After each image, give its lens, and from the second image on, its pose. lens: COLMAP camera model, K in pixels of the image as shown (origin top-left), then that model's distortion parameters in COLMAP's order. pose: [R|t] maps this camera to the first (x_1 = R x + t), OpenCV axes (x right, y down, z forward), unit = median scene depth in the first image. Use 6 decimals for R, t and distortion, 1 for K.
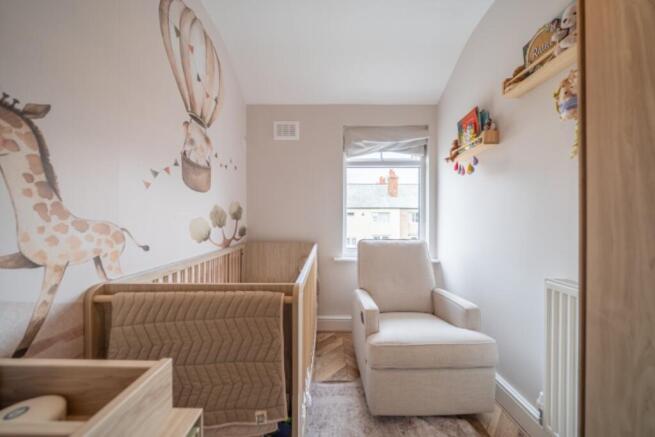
lens RADIAL K [[235.5, 0, 327.5], [0, 235.5, 218.5], [0, 0, 1]] dist [-0.000195, -0.000012]
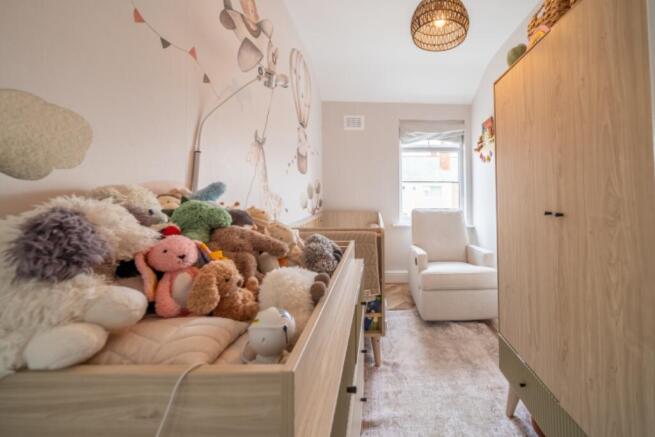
lens RADIAL K [[262.5, 0, 384.6], [0, 262.5, 178.3], [0, 0, 1]] dist [-0.010064, -0.000052]
pose [[0.998986, 0.001769, 0.044993, -0.137205], [0.000687, 0.998514, -0.054495, -0.000559], [-0.045023, 0.054471, 0.997500, -0.726727]]
